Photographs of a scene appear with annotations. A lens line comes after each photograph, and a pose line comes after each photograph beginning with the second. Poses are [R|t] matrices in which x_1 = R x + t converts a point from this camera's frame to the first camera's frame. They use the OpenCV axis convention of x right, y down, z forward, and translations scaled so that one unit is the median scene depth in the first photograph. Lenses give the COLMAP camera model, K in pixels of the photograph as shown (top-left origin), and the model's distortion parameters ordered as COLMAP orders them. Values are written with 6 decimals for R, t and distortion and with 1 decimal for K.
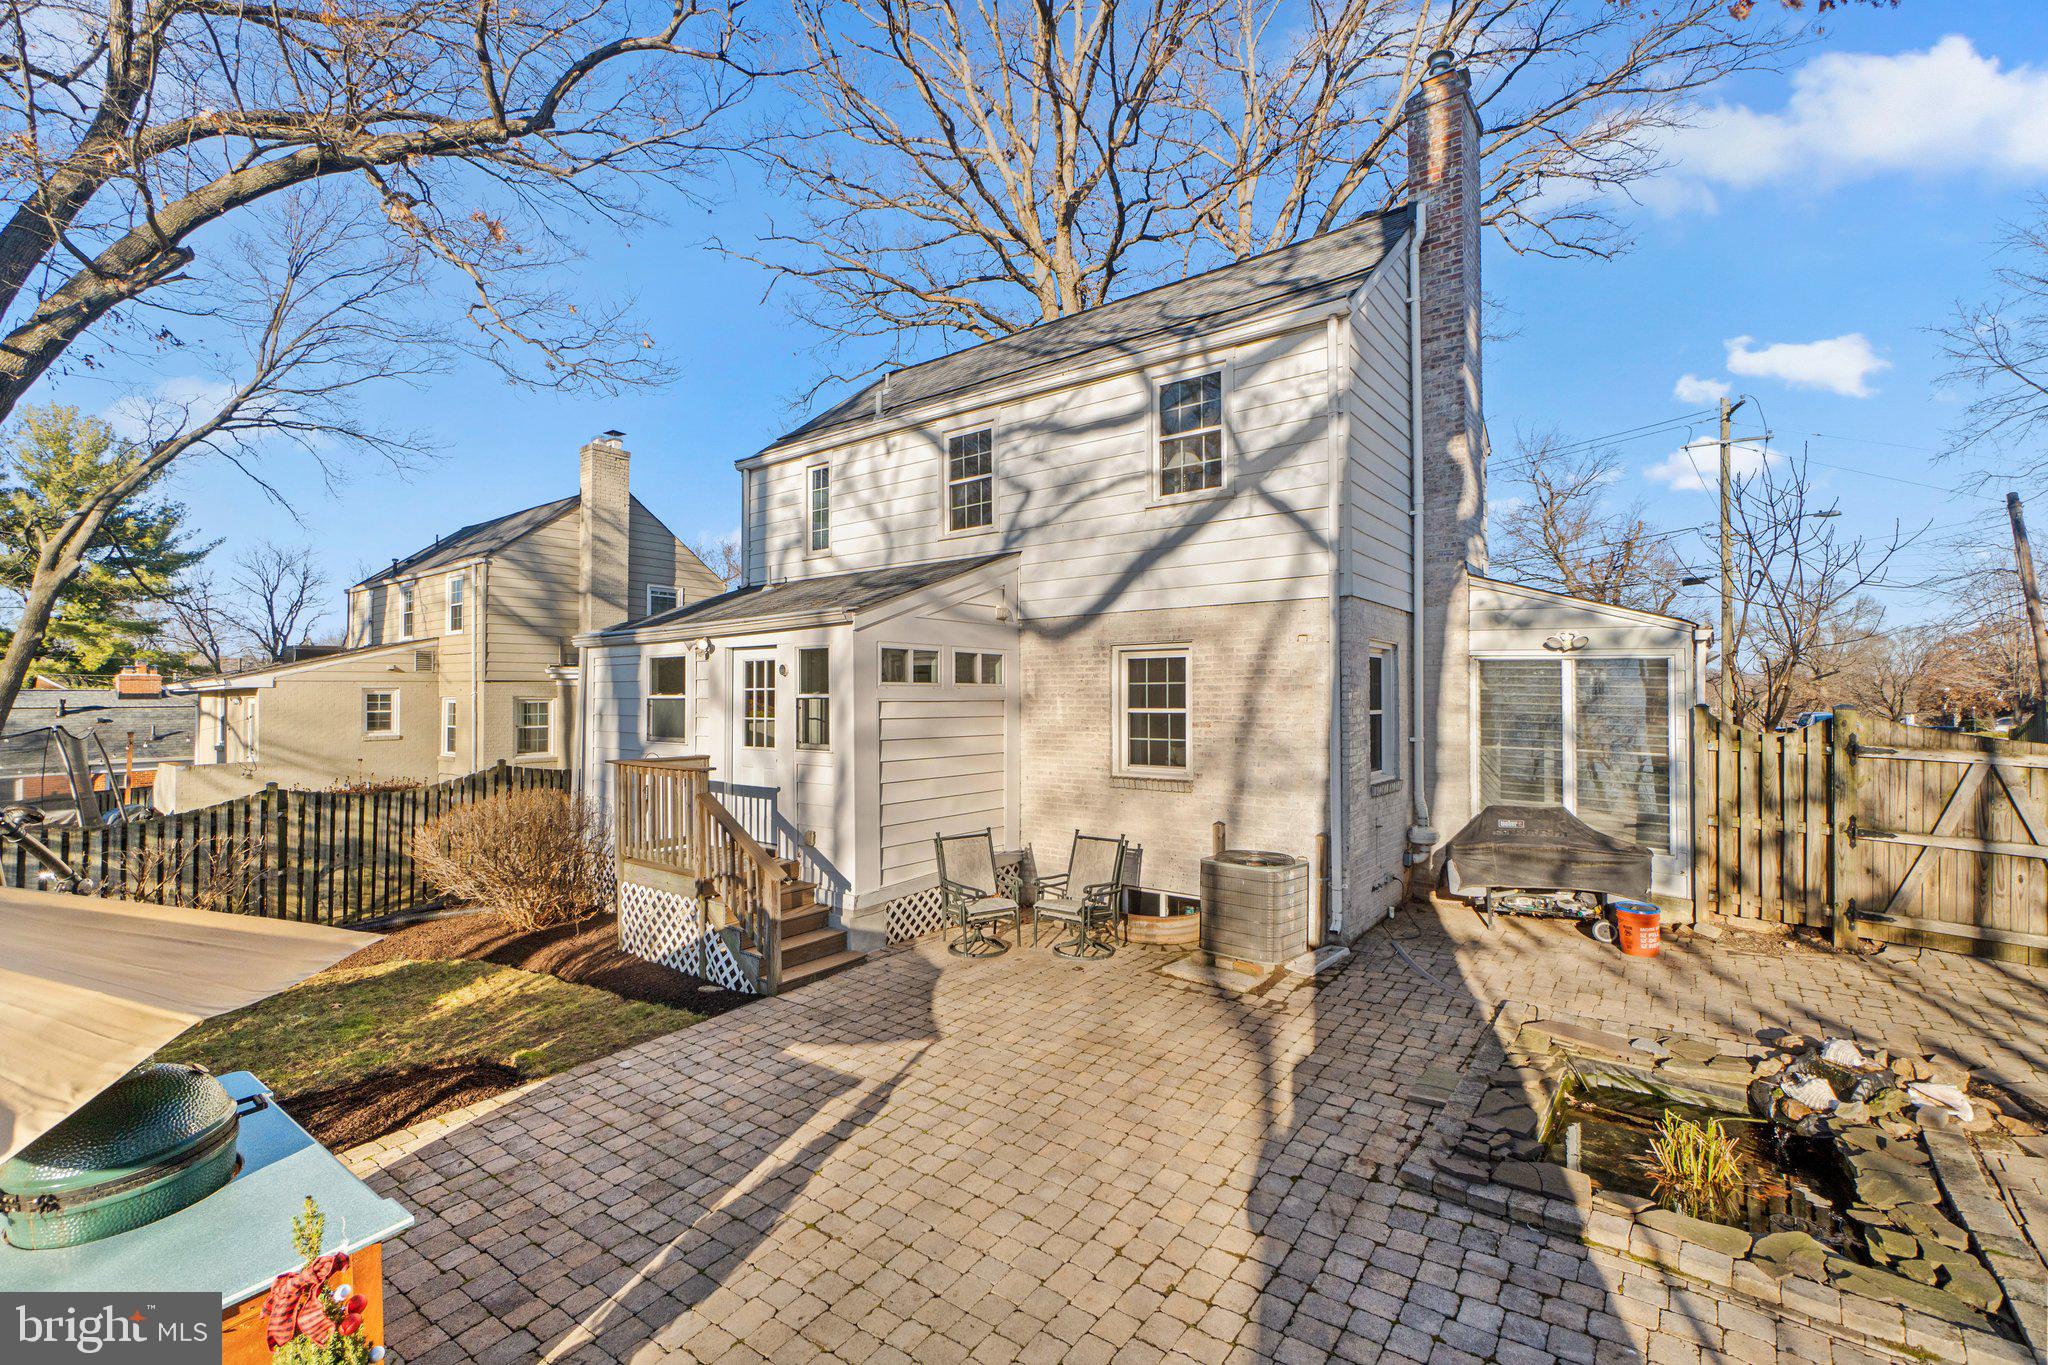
lens RADIAL K [[868.5, 0, 1021.2], [0, 868.5, 663.2], [0, 0, 1]] dist [0.001830, 0.000479]
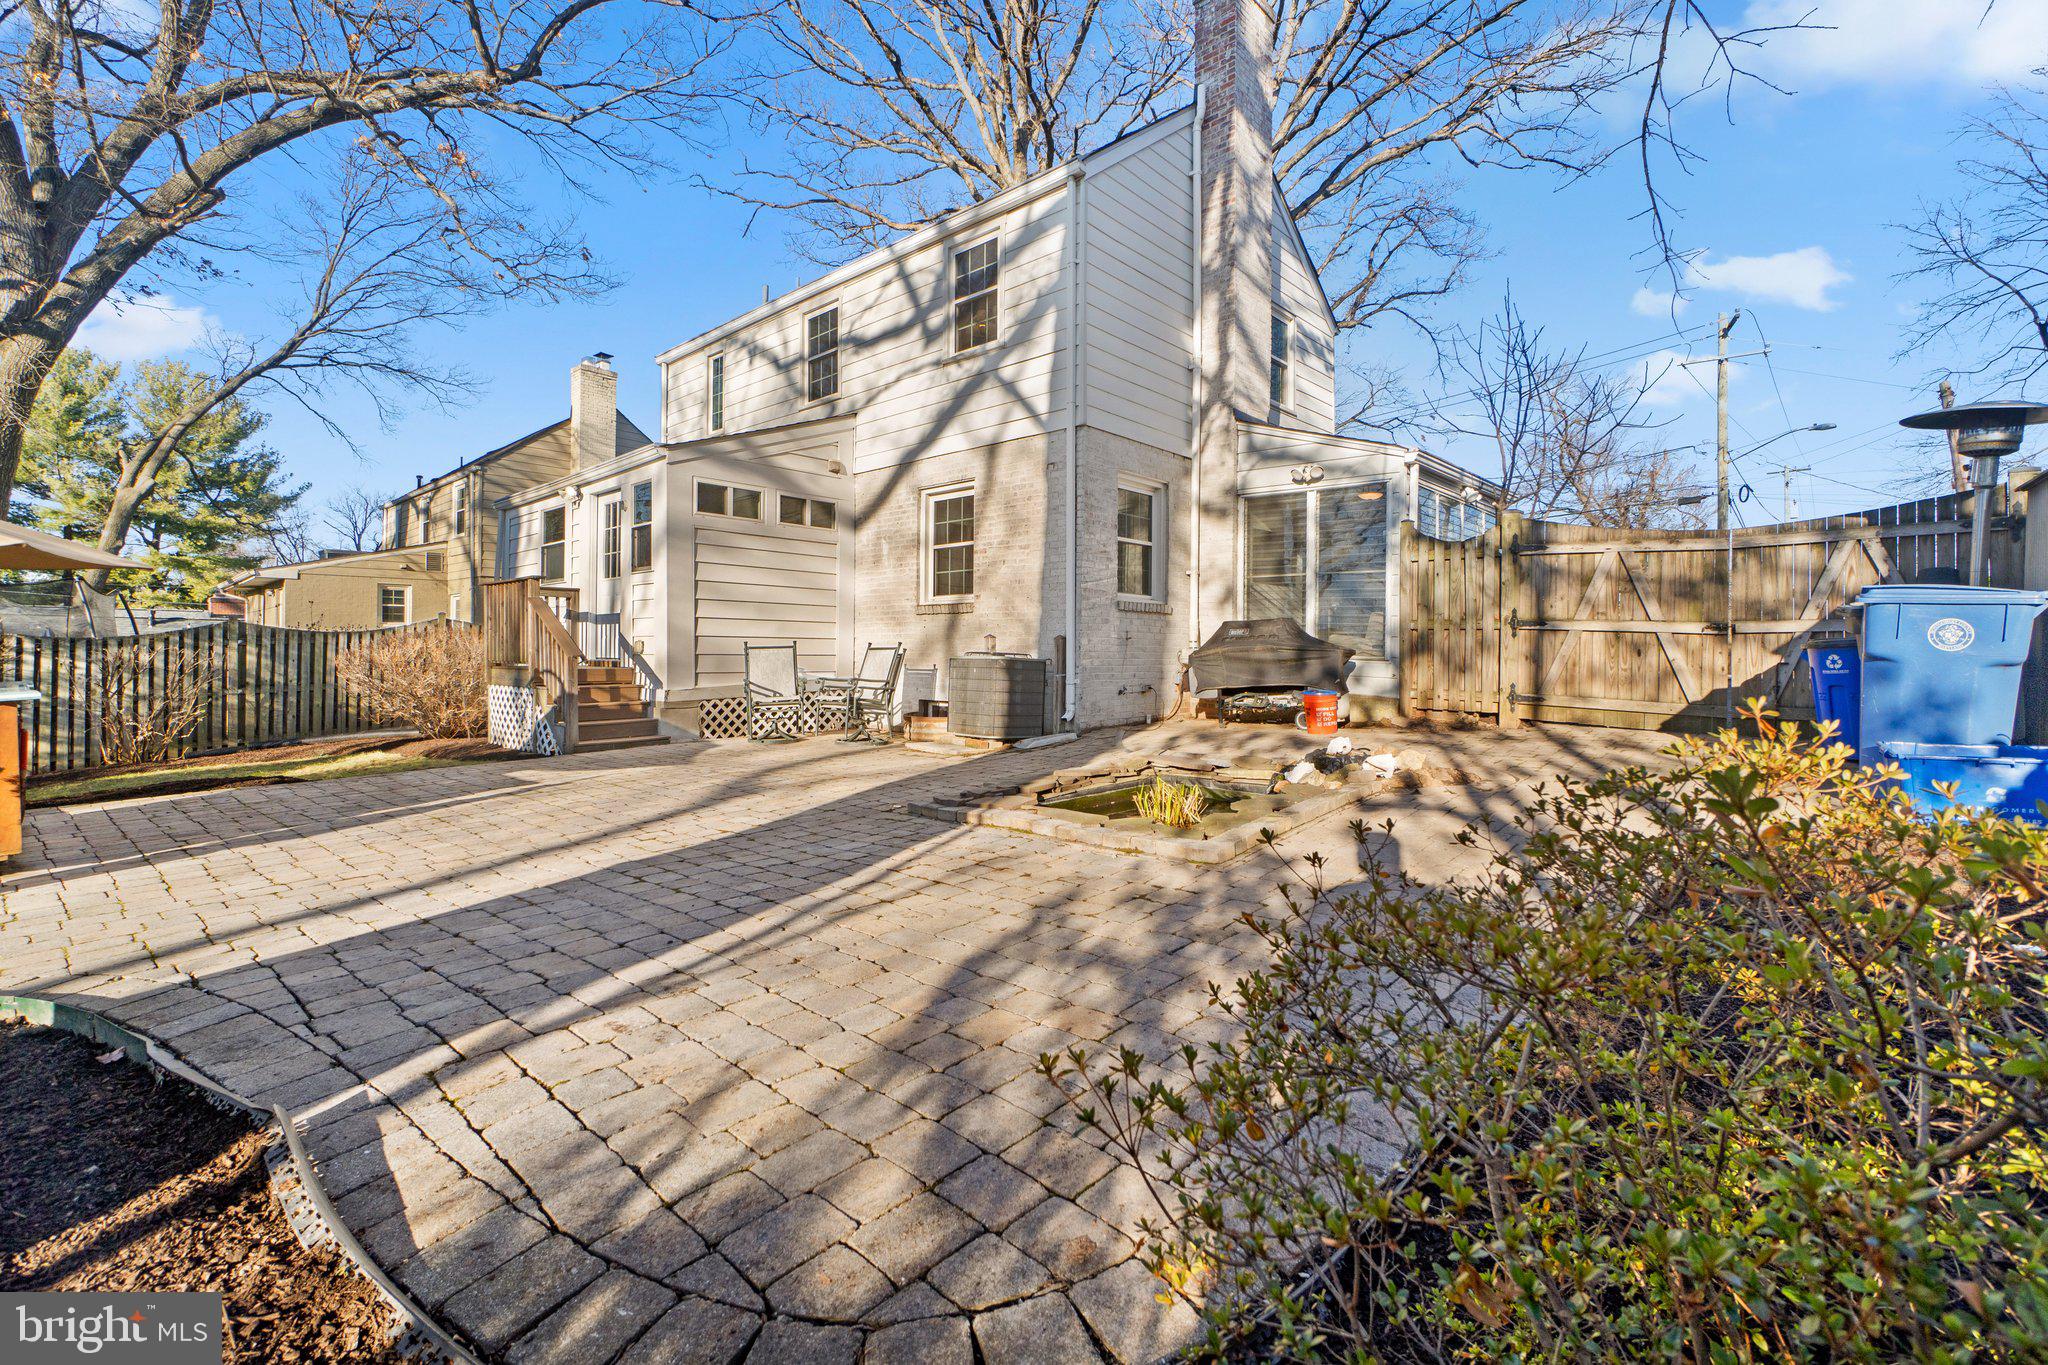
lens RADIAL K [[862.4, 0, 1027.3], [0, 862.4, 622.4], [0, 0, 1]] dist [0.002052, 0.000212]
pose [[0.997431, 0.003576, -0.071540, 0.177477], [-0.003305, 0.999987, 0.003910, 0.080472], [0.071553, -0.003663, 0.997430, -0.057572]]
